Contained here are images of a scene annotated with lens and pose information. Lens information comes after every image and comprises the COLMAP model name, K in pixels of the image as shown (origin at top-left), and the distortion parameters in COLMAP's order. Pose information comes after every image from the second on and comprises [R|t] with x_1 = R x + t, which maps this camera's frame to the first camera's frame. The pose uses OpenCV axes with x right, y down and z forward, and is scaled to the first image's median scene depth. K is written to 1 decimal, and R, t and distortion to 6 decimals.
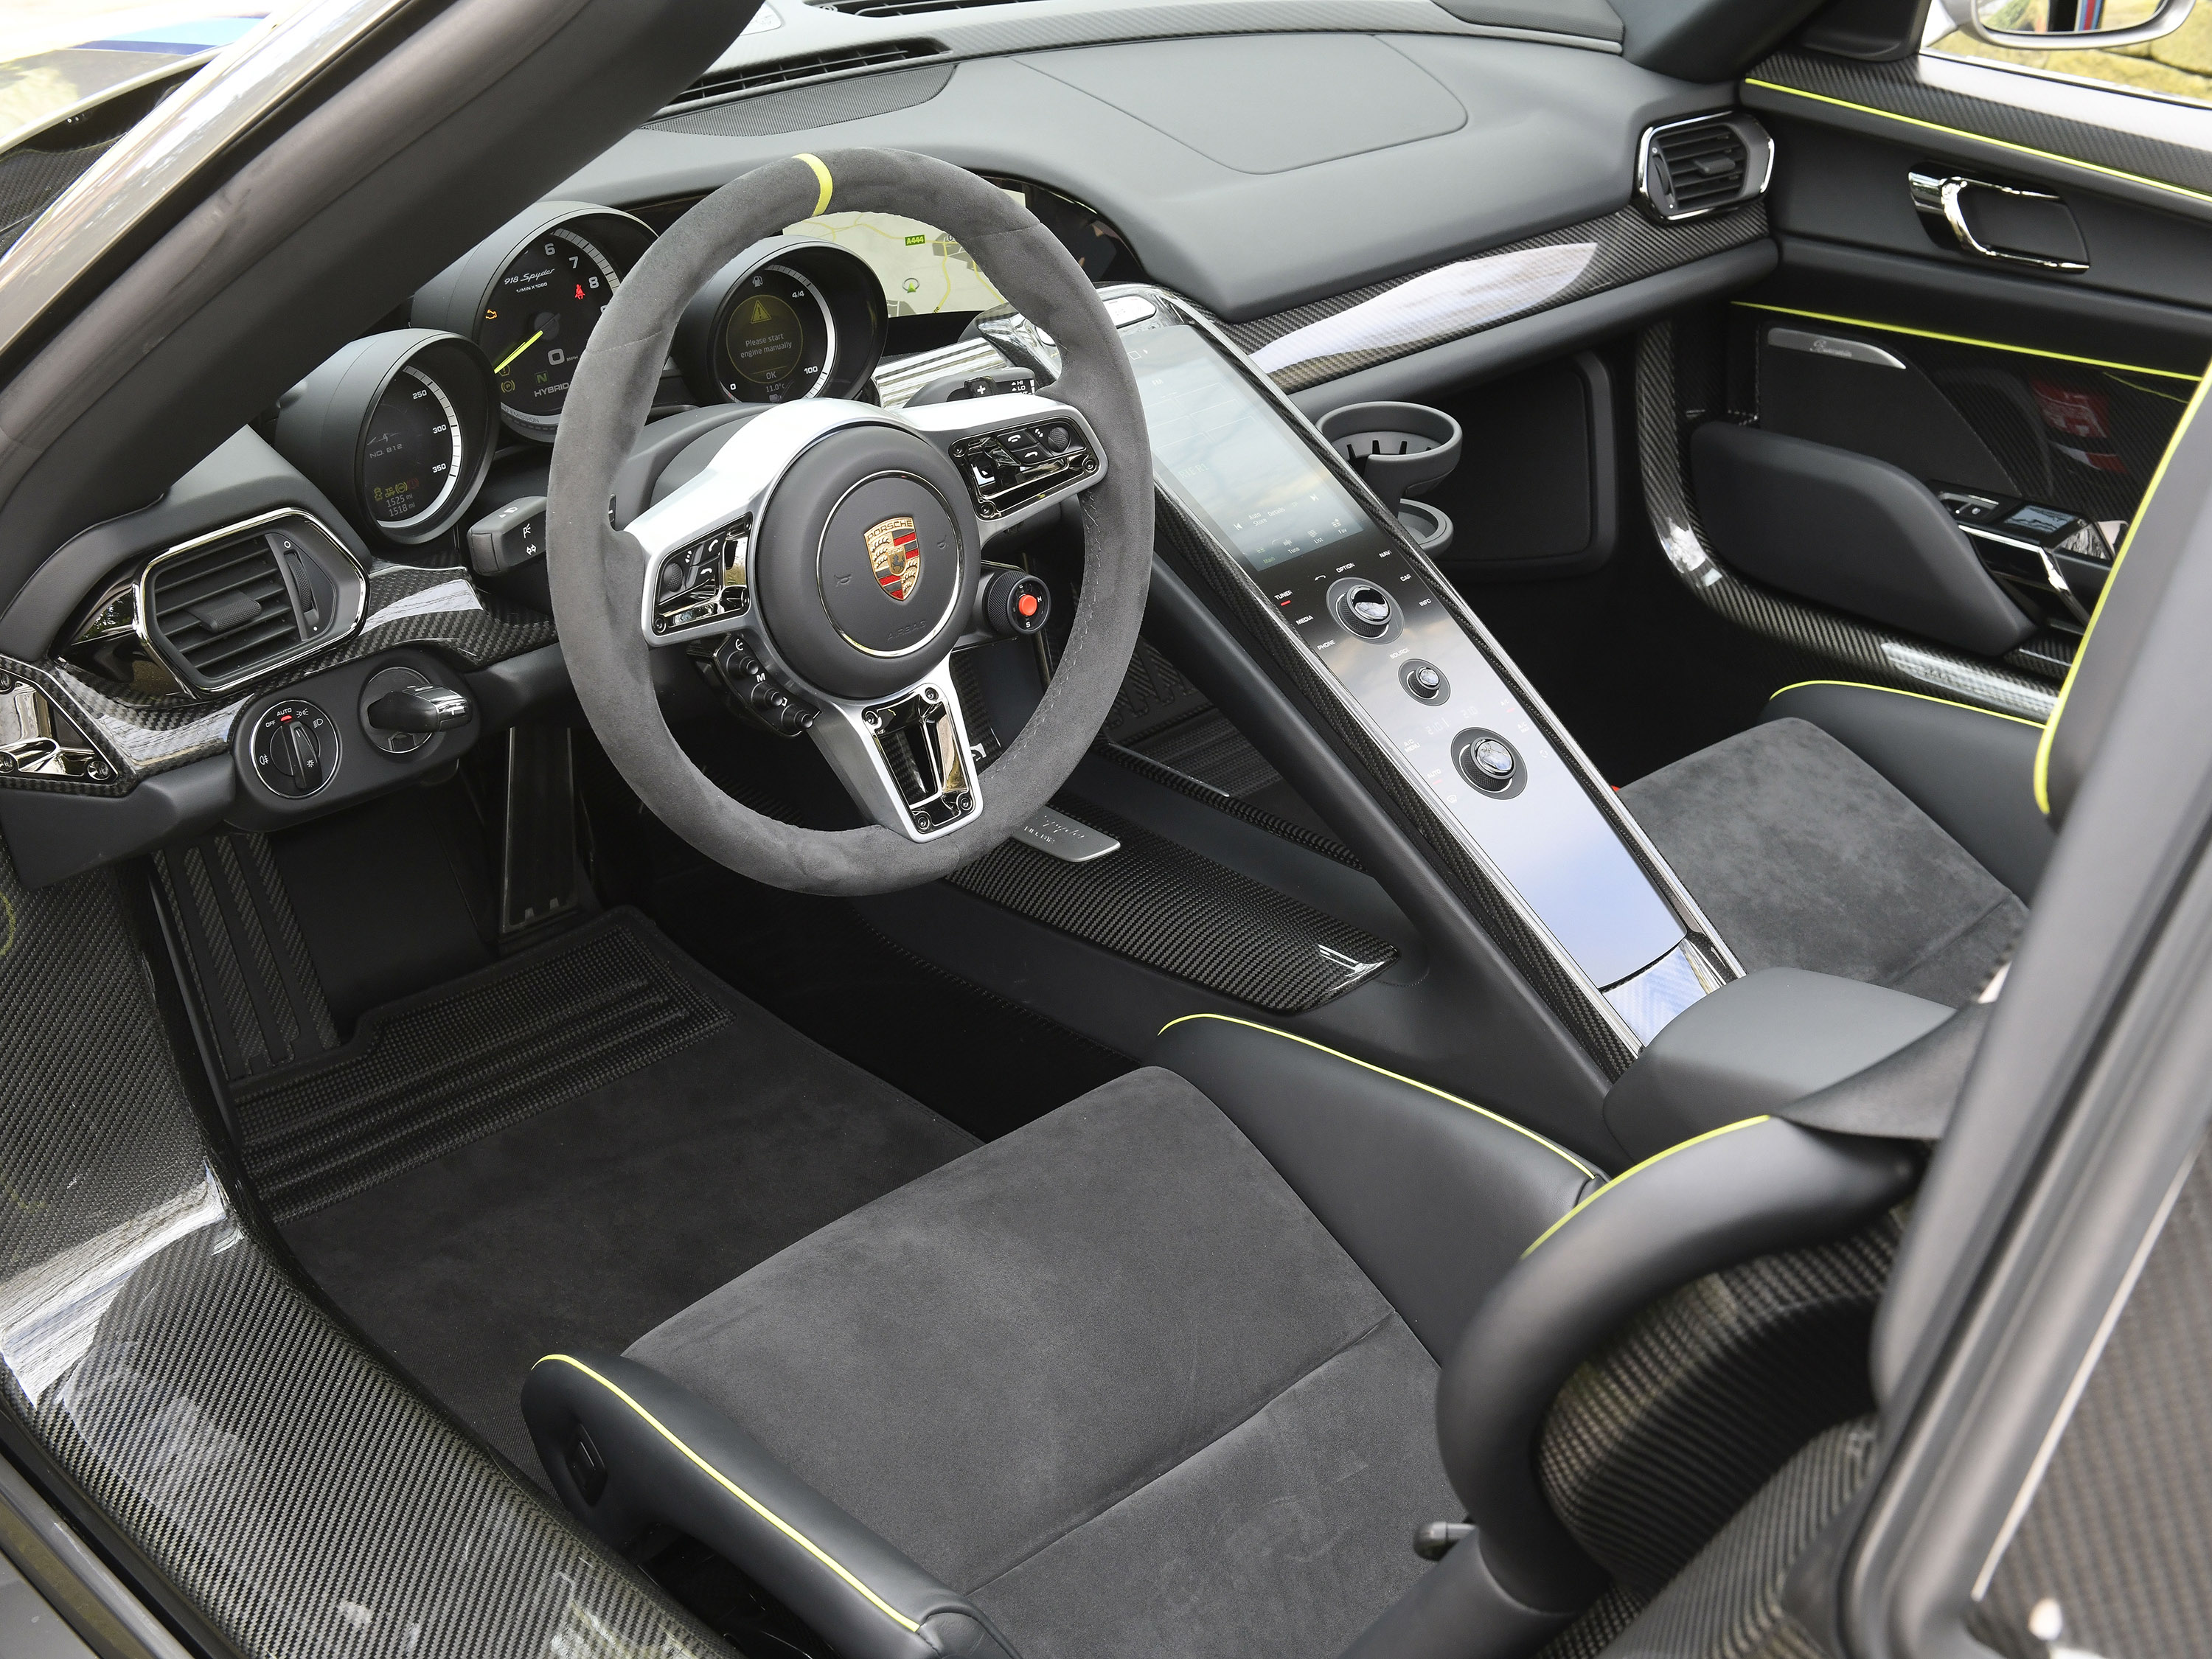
lens RADIAL K [[2755.8, 0, 1106.0], [0, 2755.8, 829.5], [0, 0, 1]] dist [-0.008594, 0.006382]
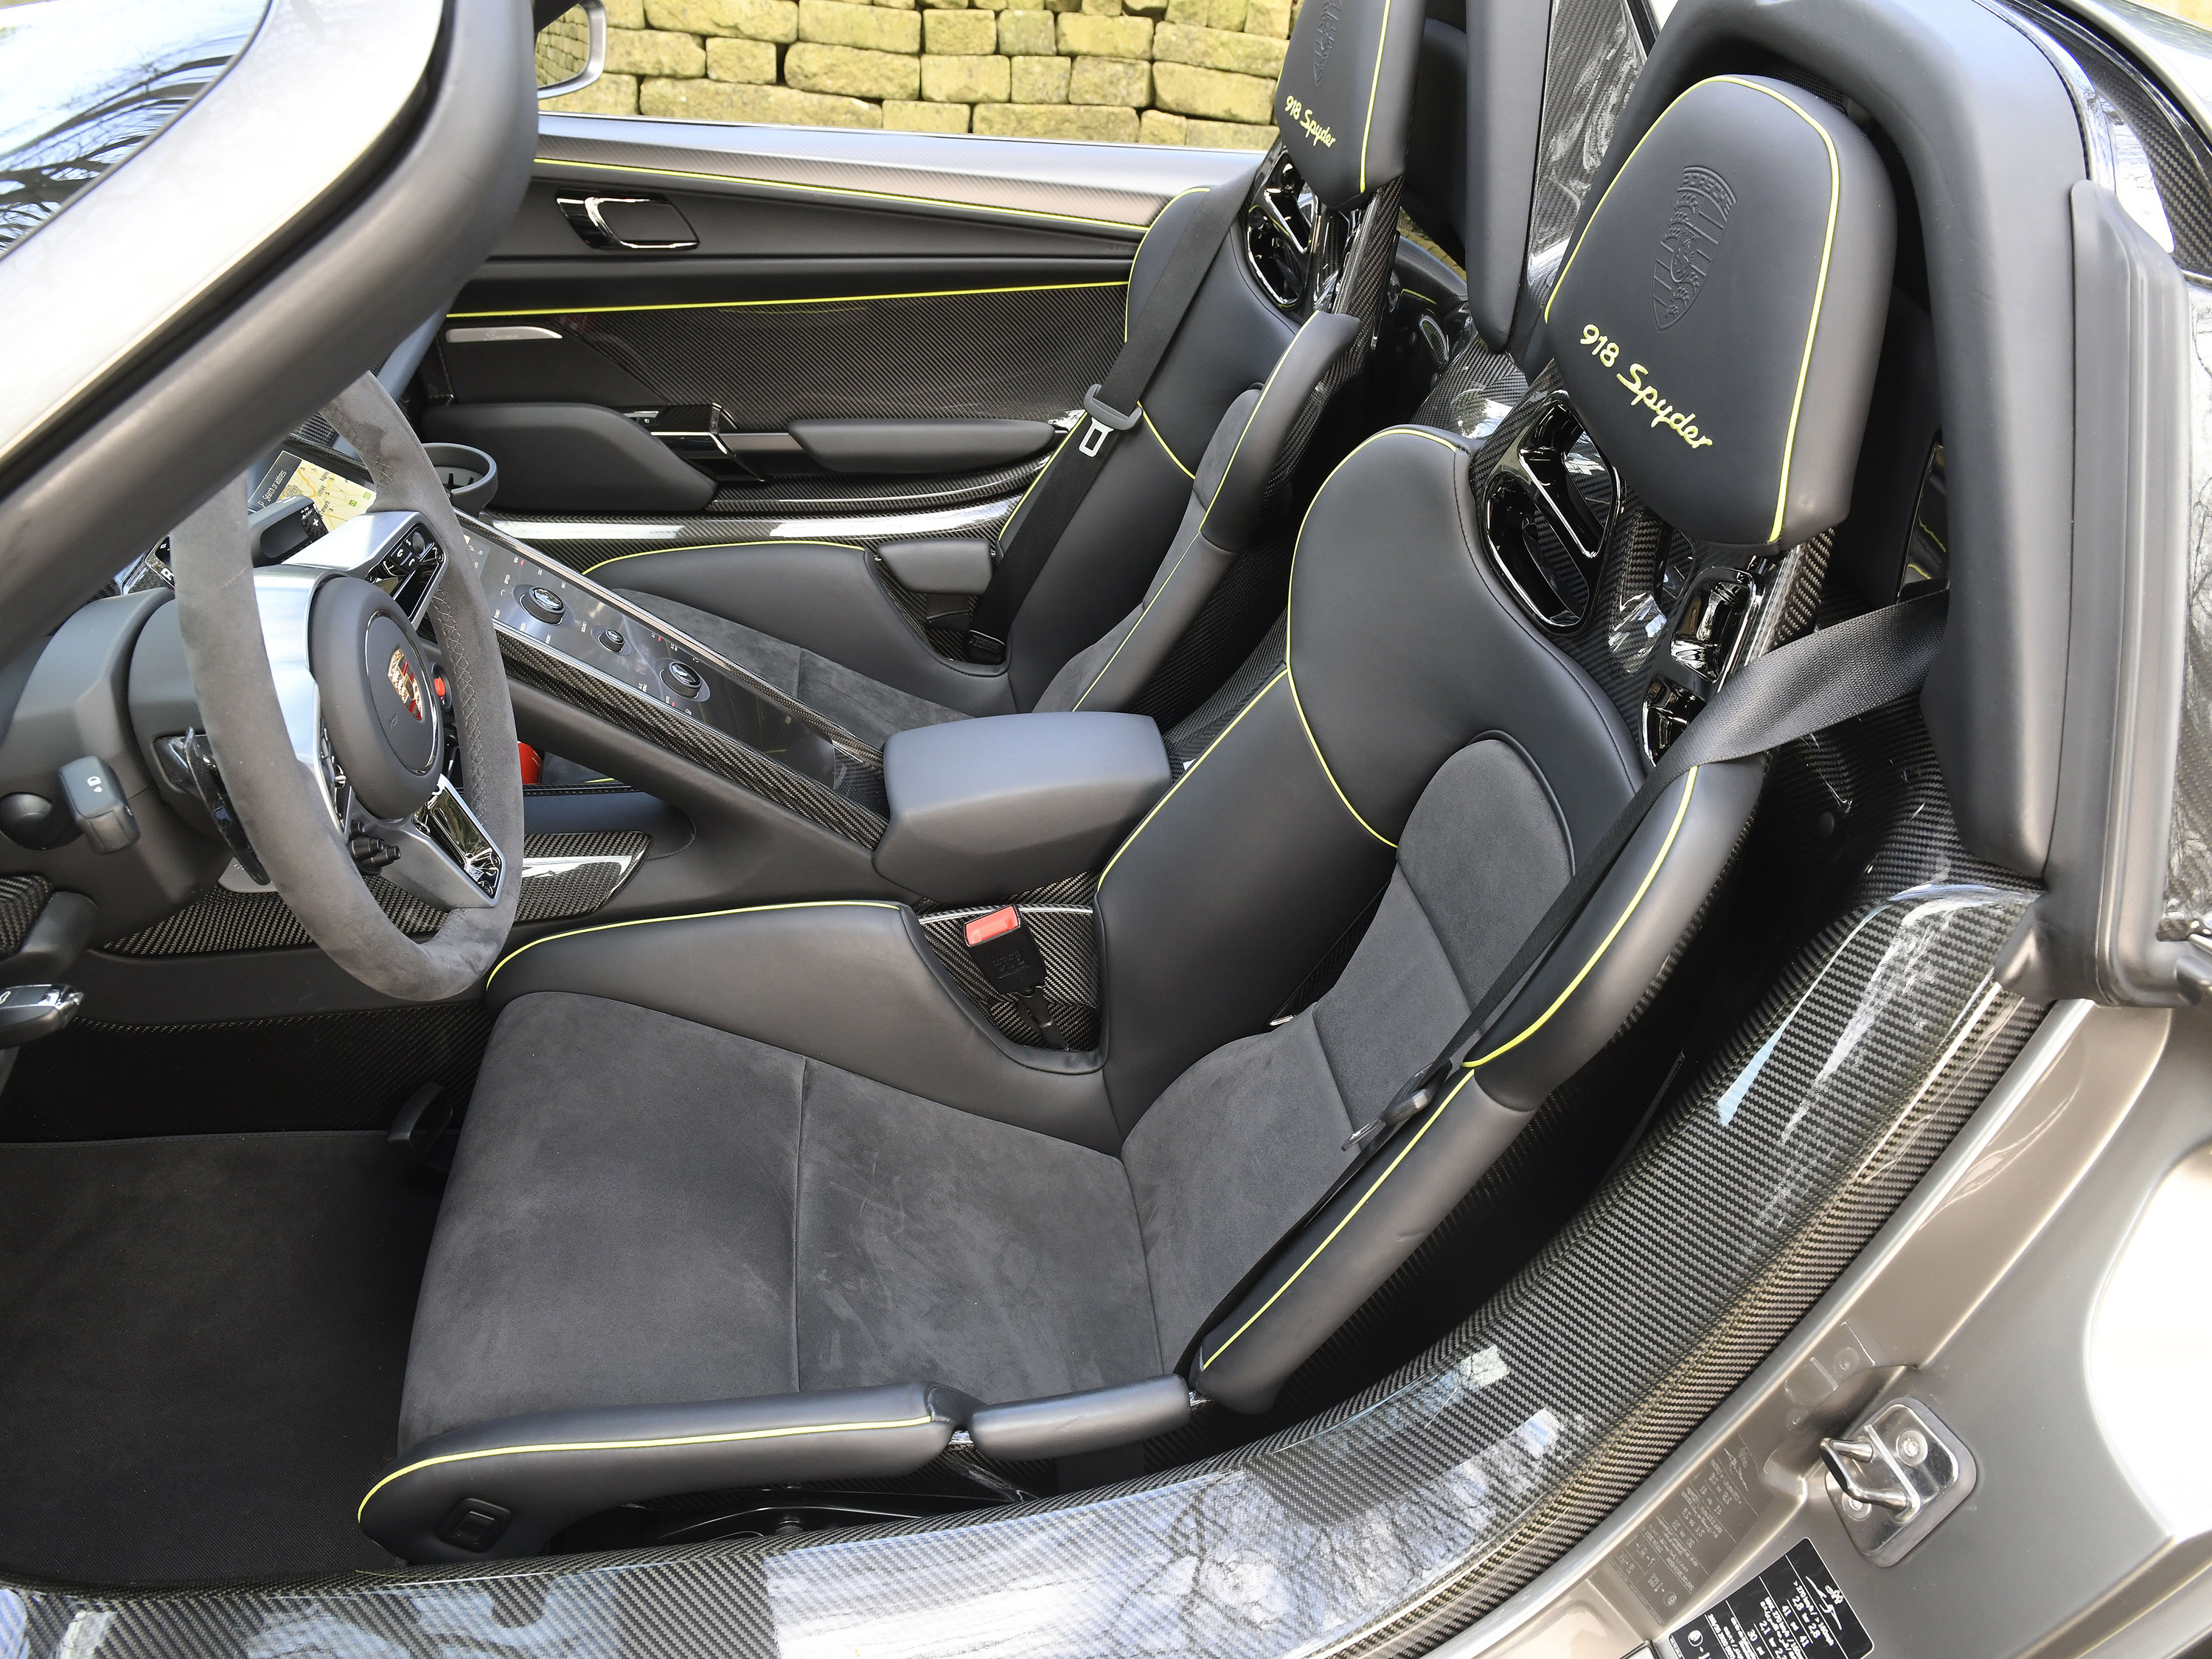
lens RADIAL K [[1658.1, 0, 1106.0], [0, 1658.1, 829.5], [0, 0, 1]] dist [-0.007929, -0.003361]
pose [[0.594090, -0.418957, 0.686682, -0.367189], [0.308079, 0.907075, 0.286885, -0.141150], [-0.743064, 0.041117, 0.667956, 0.325048]]
